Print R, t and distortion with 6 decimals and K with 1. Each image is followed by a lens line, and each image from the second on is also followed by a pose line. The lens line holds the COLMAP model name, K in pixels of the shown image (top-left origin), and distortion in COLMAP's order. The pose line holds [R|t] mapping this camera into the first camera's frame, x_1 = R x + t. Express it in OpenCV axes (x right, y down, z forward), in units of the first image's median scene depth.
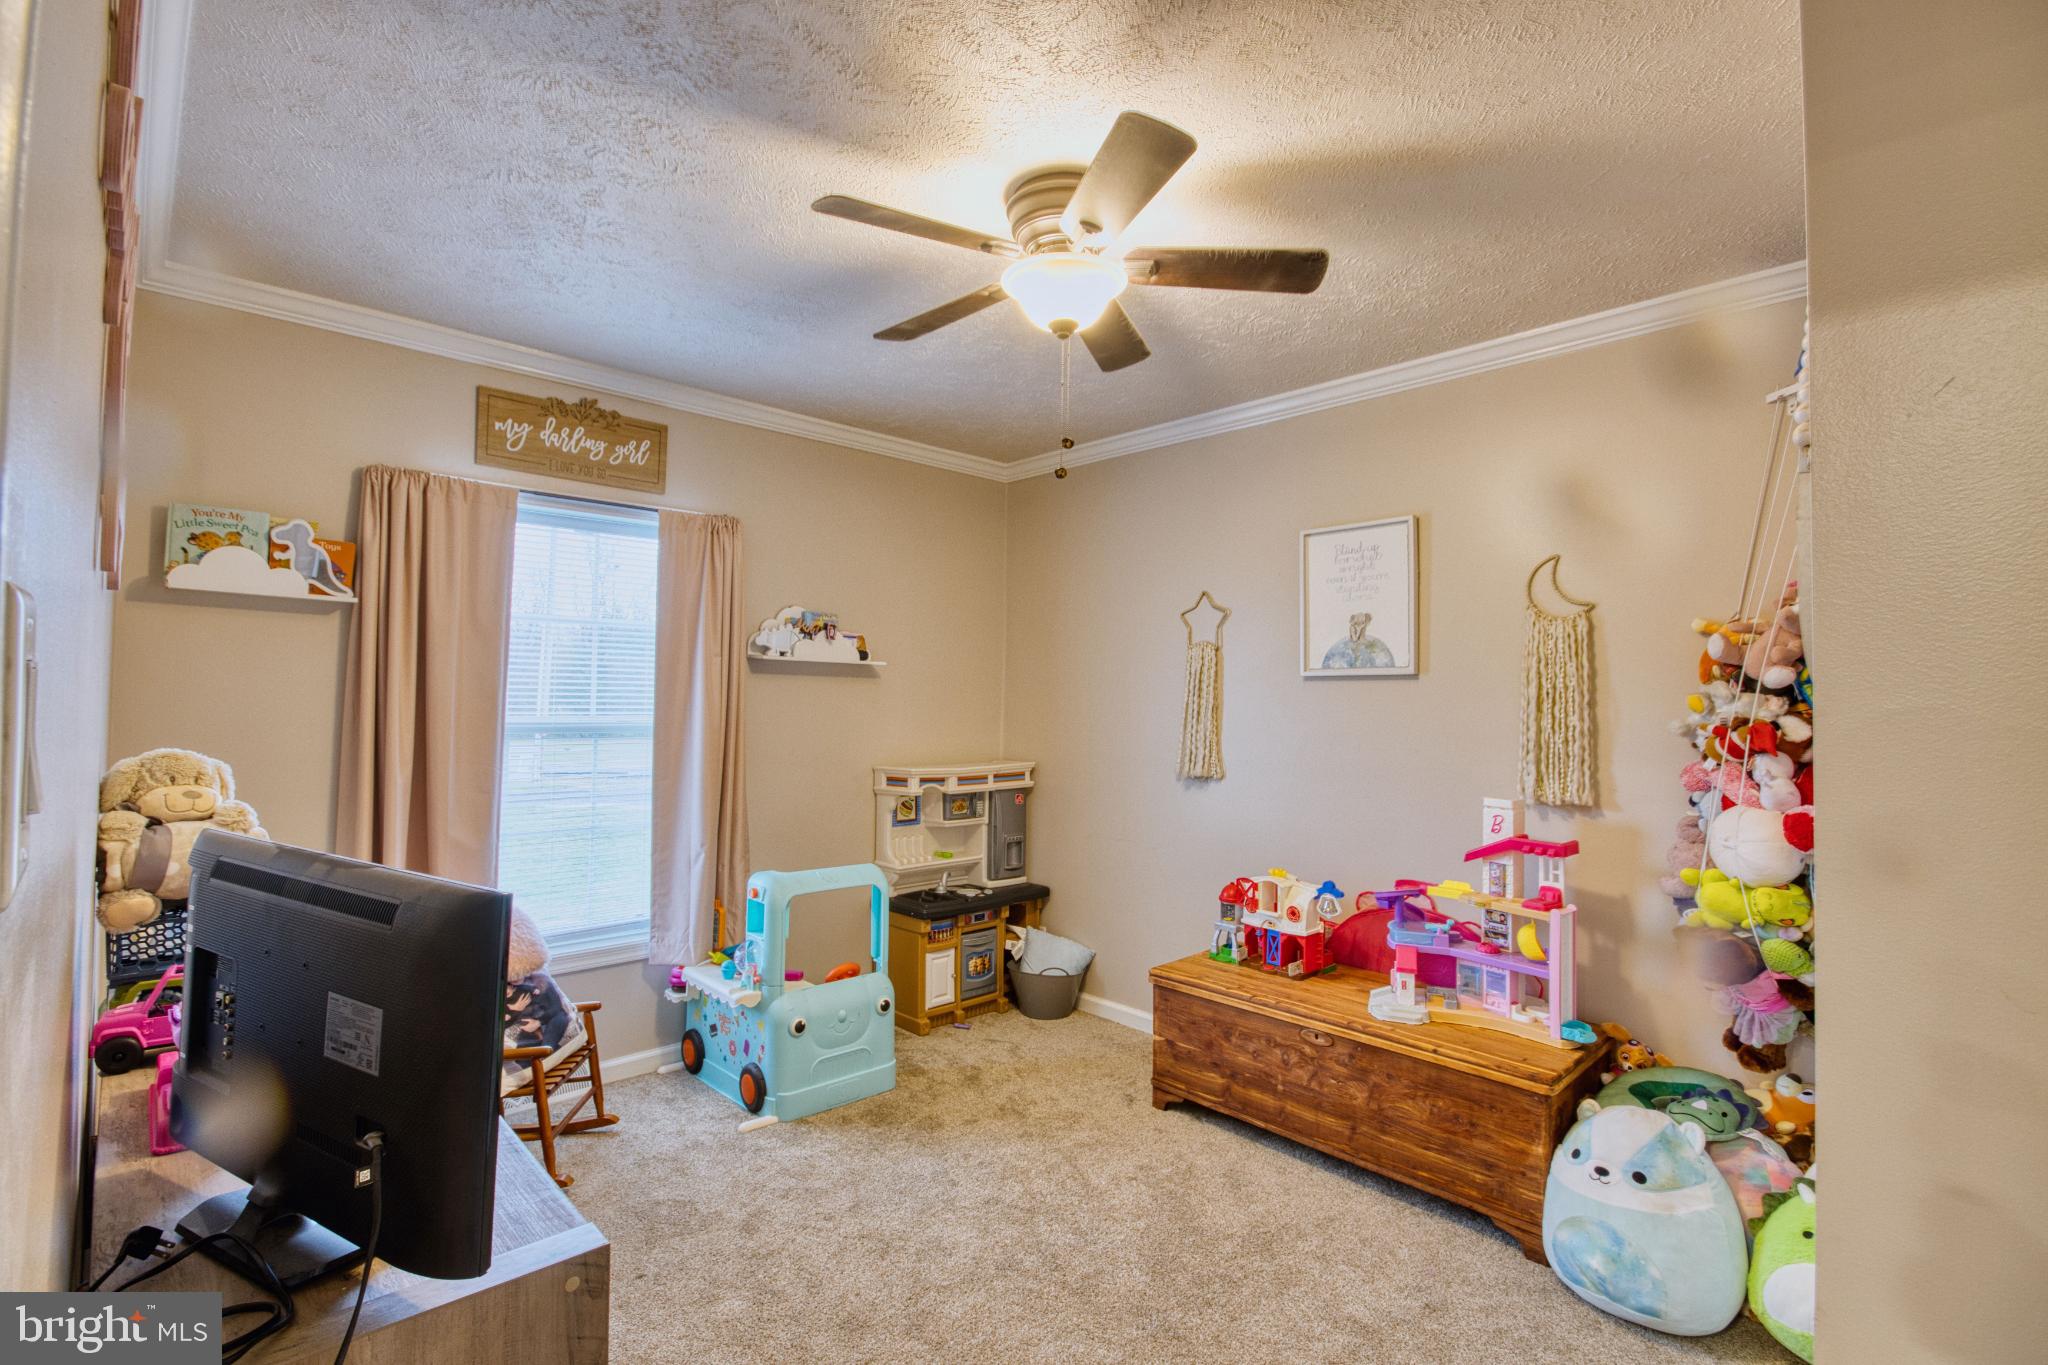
lens RADIAL K [[965.4, 0, 1024.0], [0, 965.4, 682.5], [0, 0, 1]] dist [-0.003467, -0.000113]
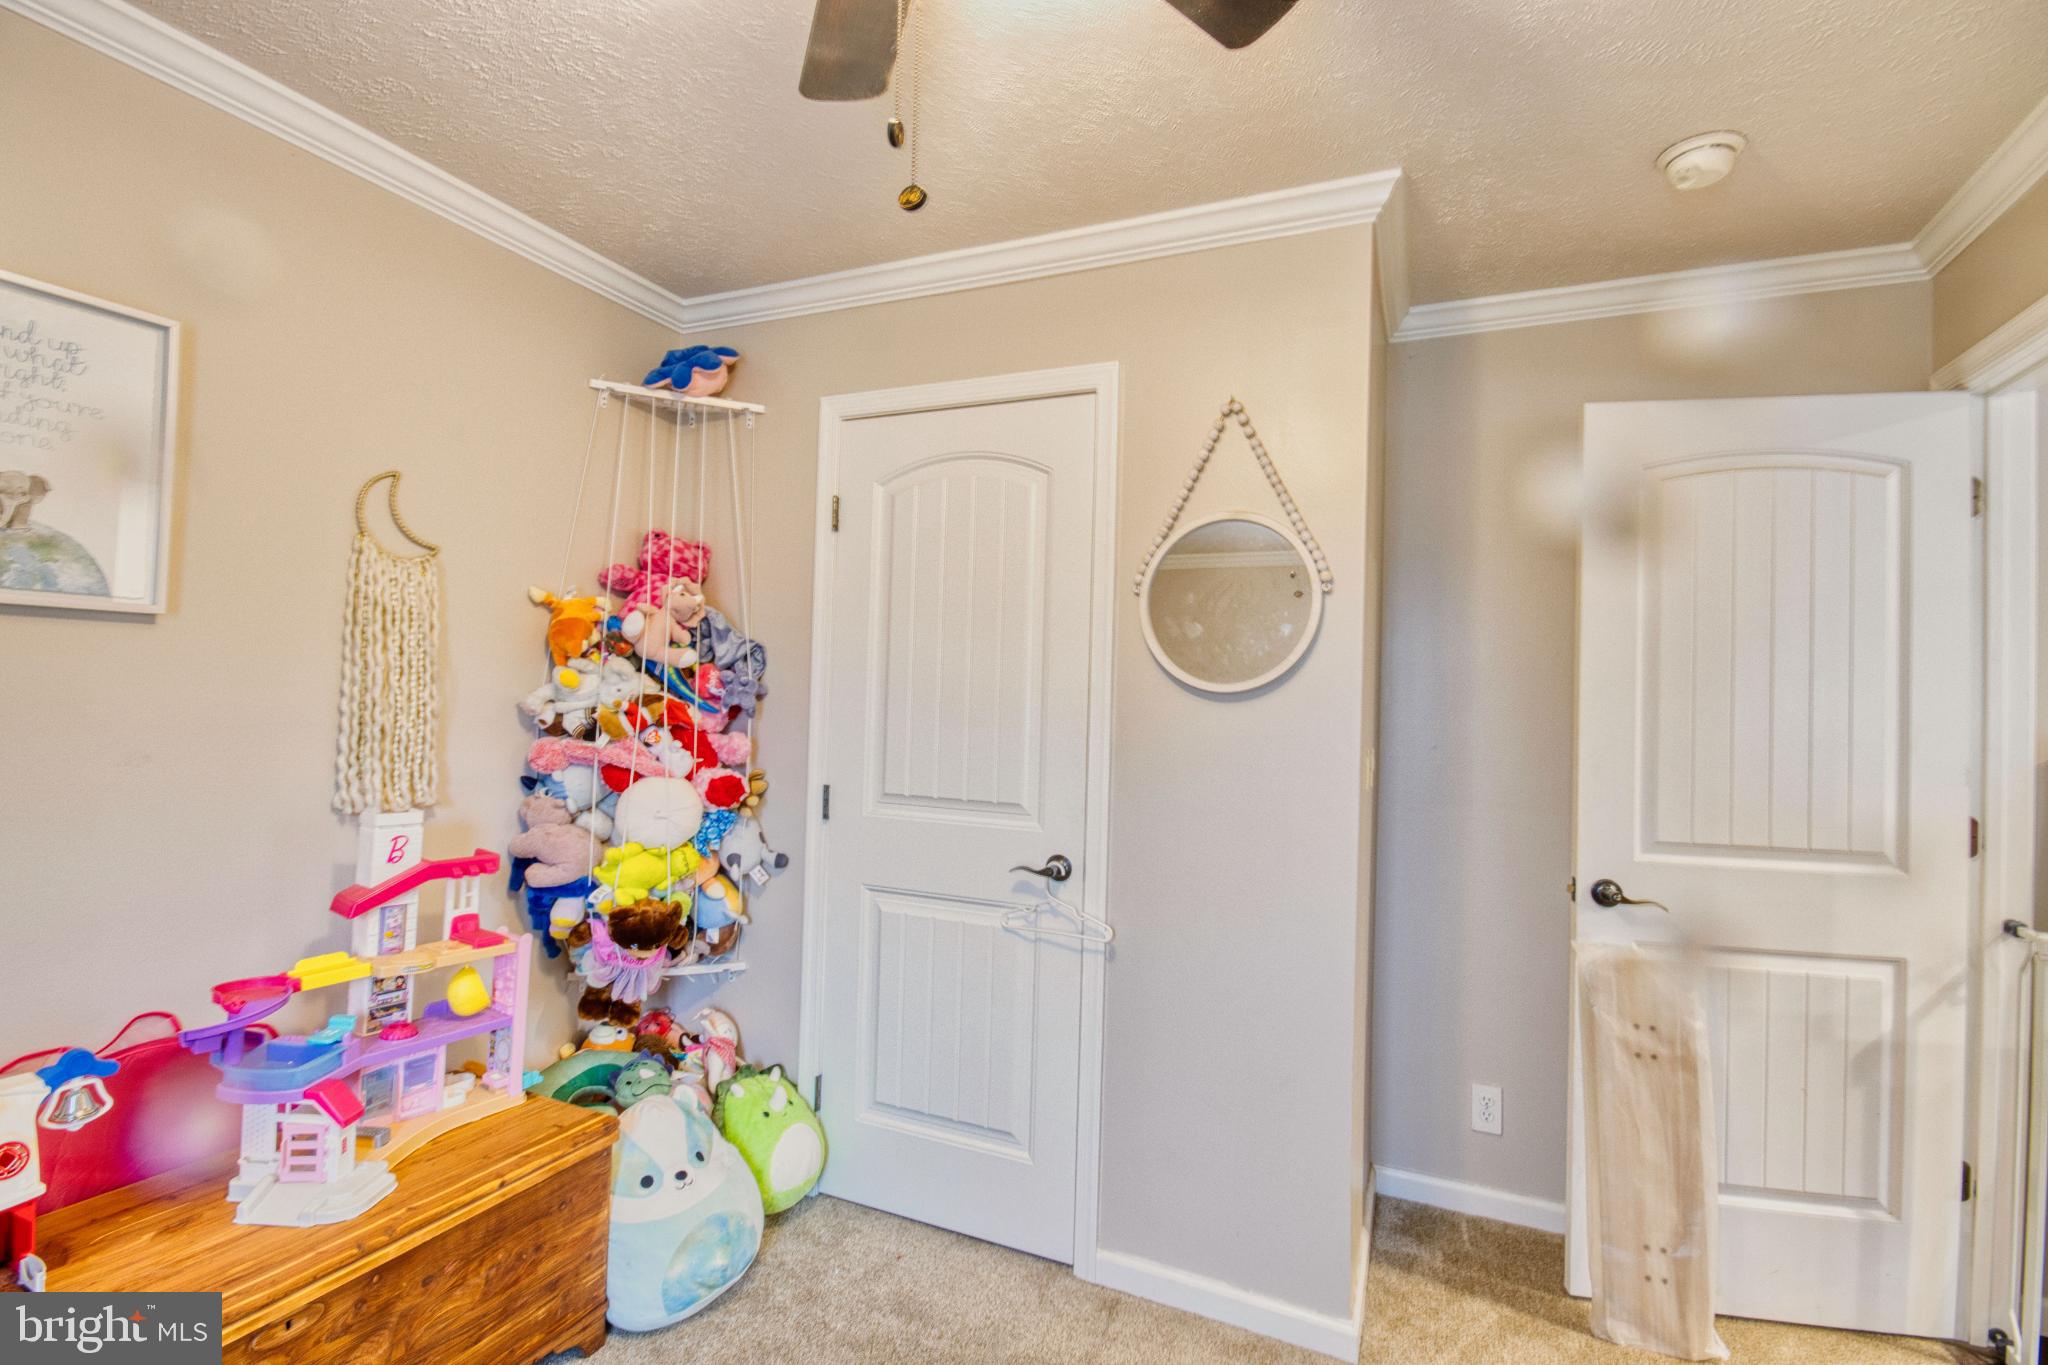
lens RADIAL K [[965.4, 0, 1024.0], [0, 965.4, 682.5], [0, 0, 1]] dist [-0.003467, -0.000113]
pose [[-0.394606, -0.011445, 0.918779, -0.320740], [-0.049347, 0.998743, -0.008753, 0.011751], [-0.917524, -0.048792, -0.394675, 0.874832]]
